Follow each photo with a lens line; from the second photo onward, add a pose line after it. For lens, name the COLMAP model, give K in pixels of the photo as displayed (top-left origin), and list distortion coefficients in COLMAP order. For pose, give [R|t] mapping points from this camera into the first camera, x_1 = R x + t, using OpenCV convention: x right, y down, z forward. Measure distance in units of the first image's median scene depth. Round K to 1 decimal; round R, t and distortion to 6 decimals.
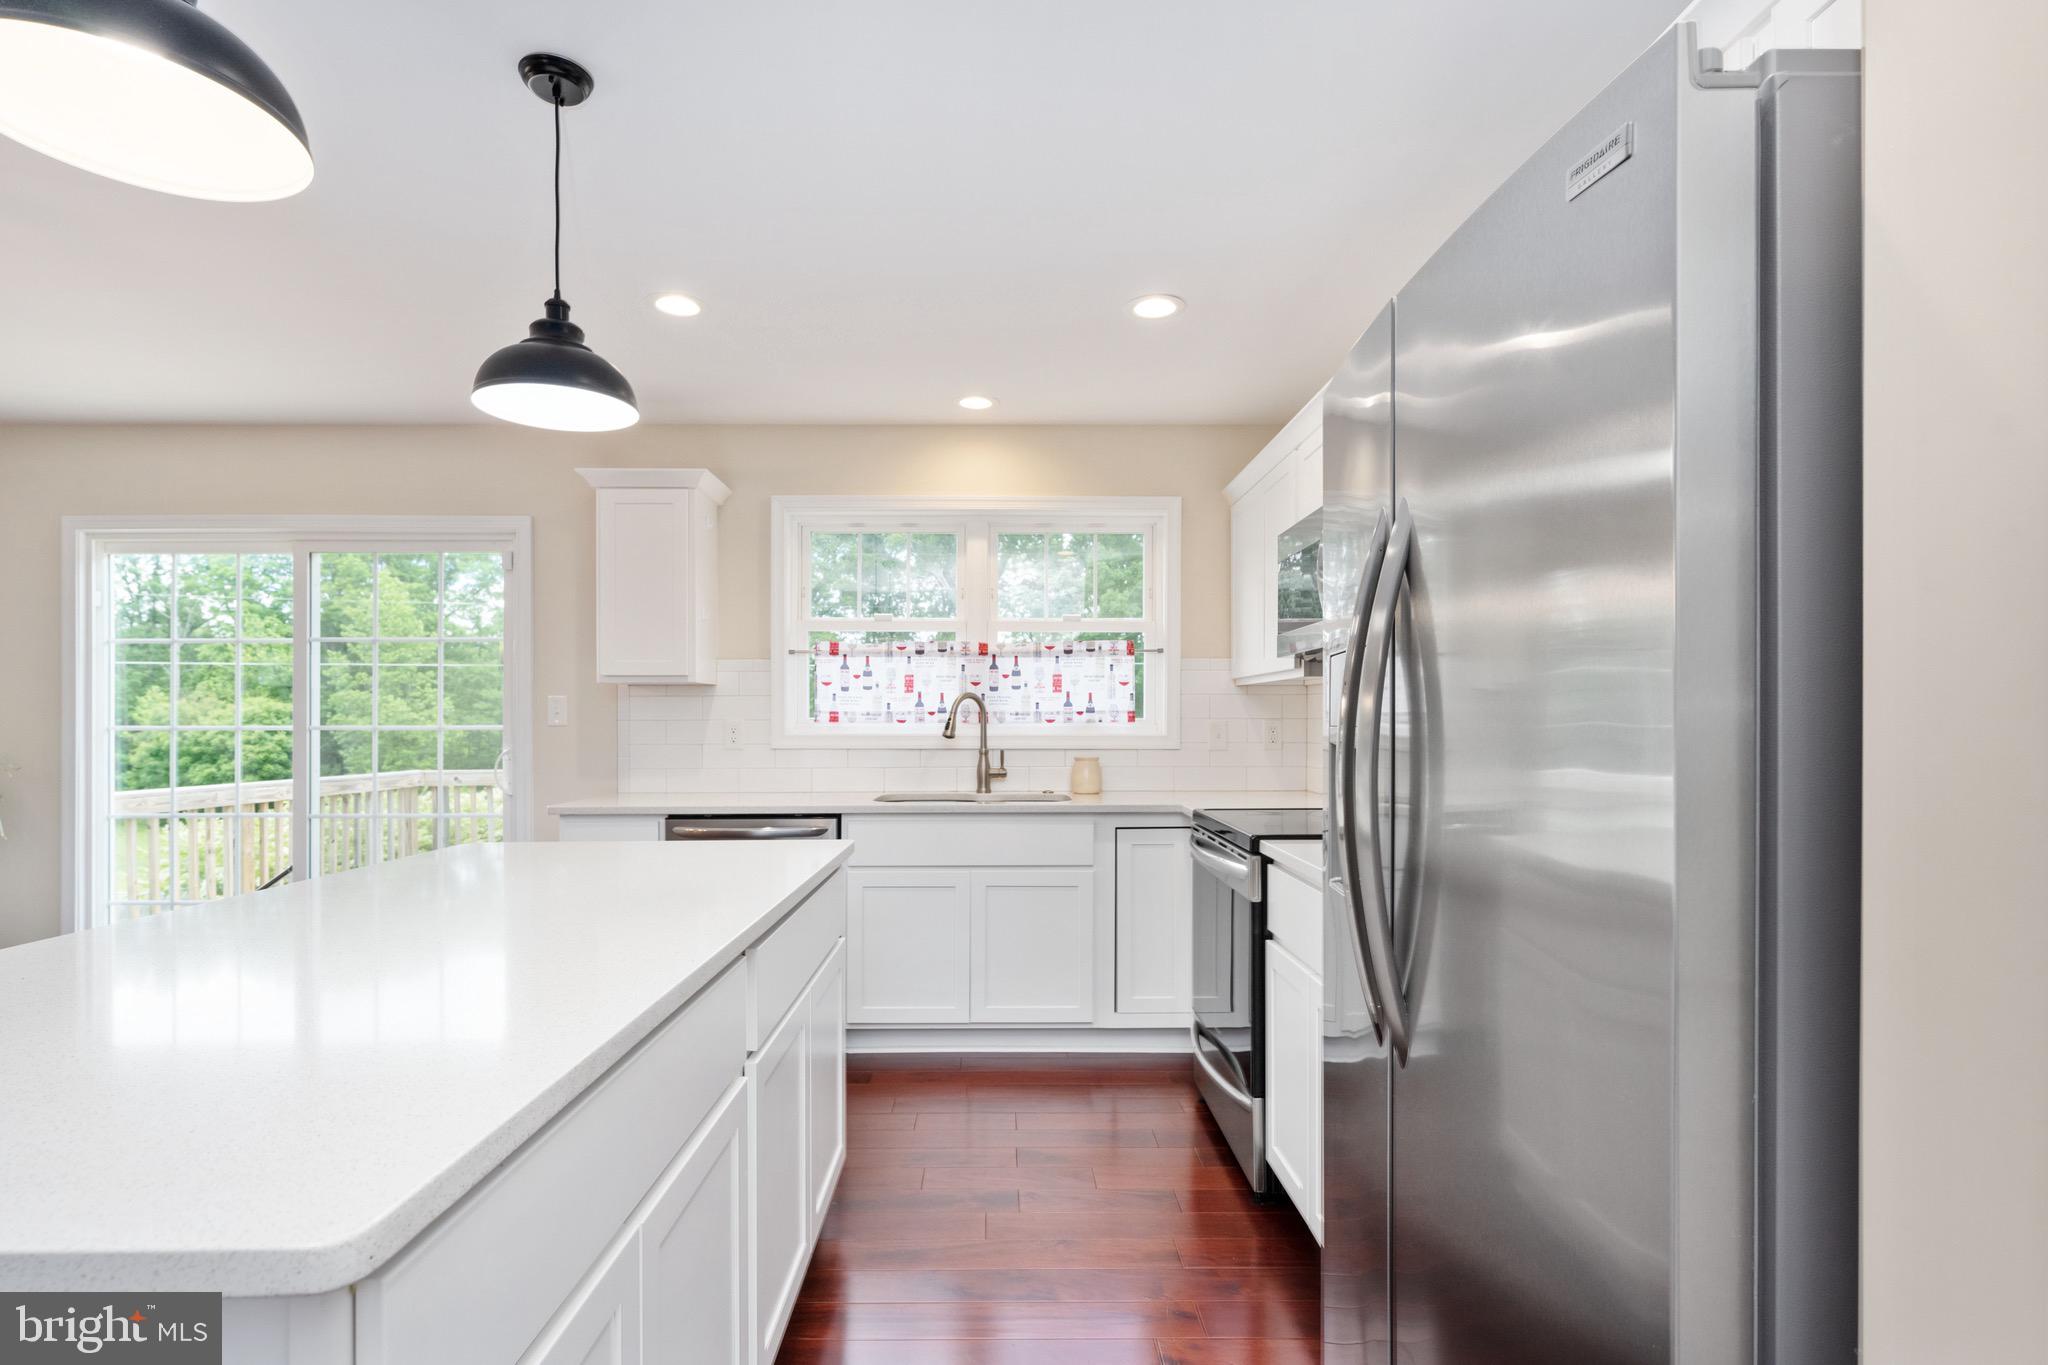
lens RADIAL K [[1045.2, 0, 1006.7], [0, 1045.2, 695.0], [0, 0, 1]] dist [0.001836, 0.000016]
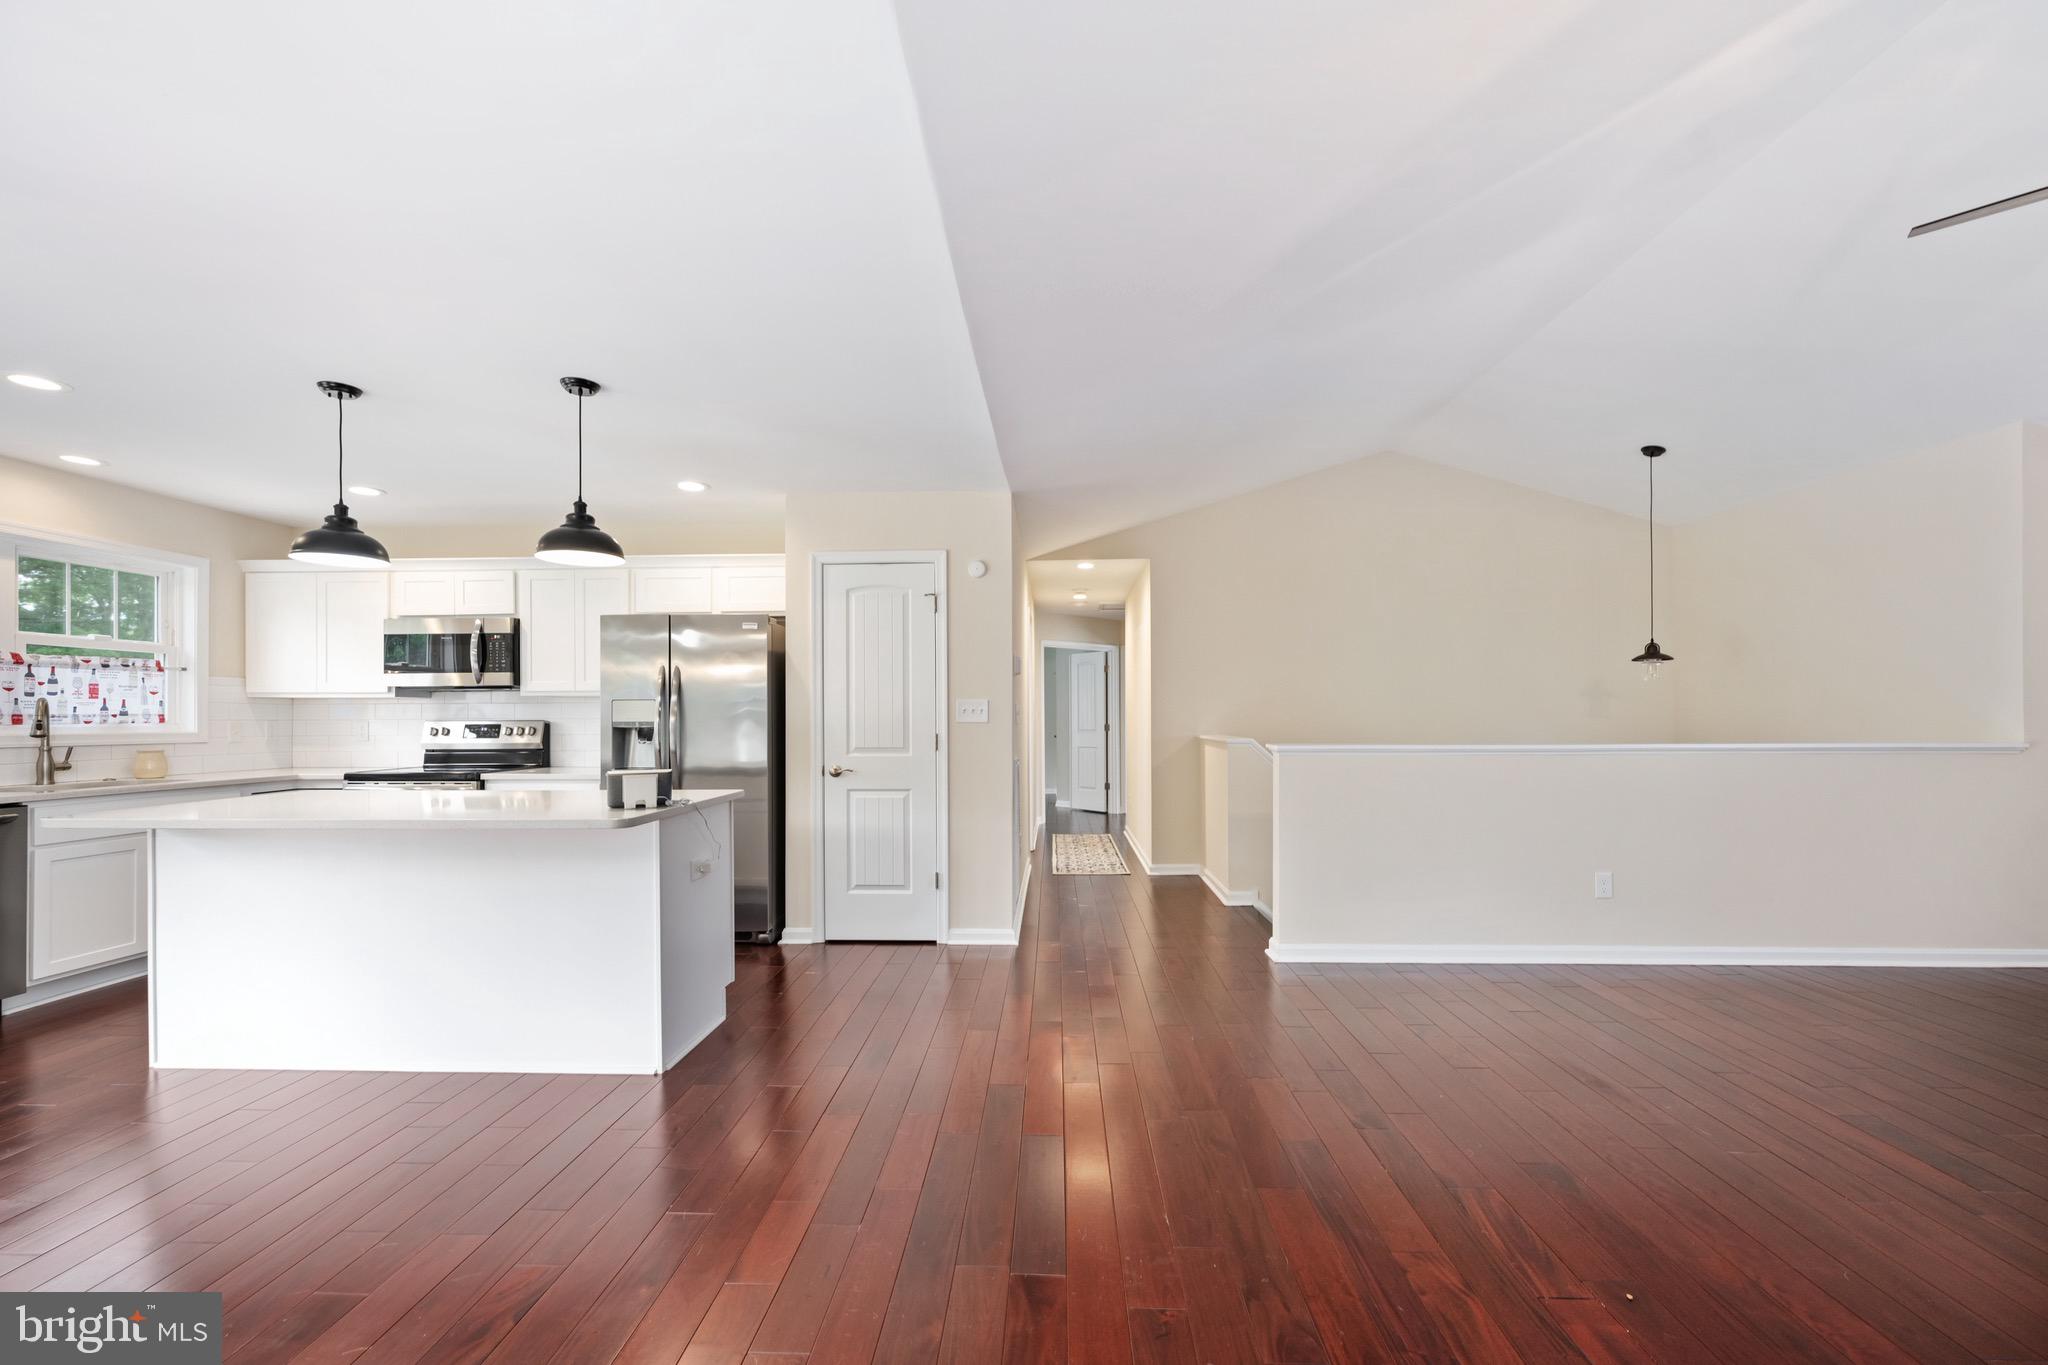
lens RADIAL K [[834.9, 0, 1027.5], [0, 834.9, 709.1], [0, 0, 1]] dist [0.003029, 0.000800]
pose [[0.049407, 0.010827, 0.998720, -0.875339], [-0.015025, 0.999836, -0.010096, 0.003225], [-0.998666, -0.014507, 0.049561, -0.129100]]
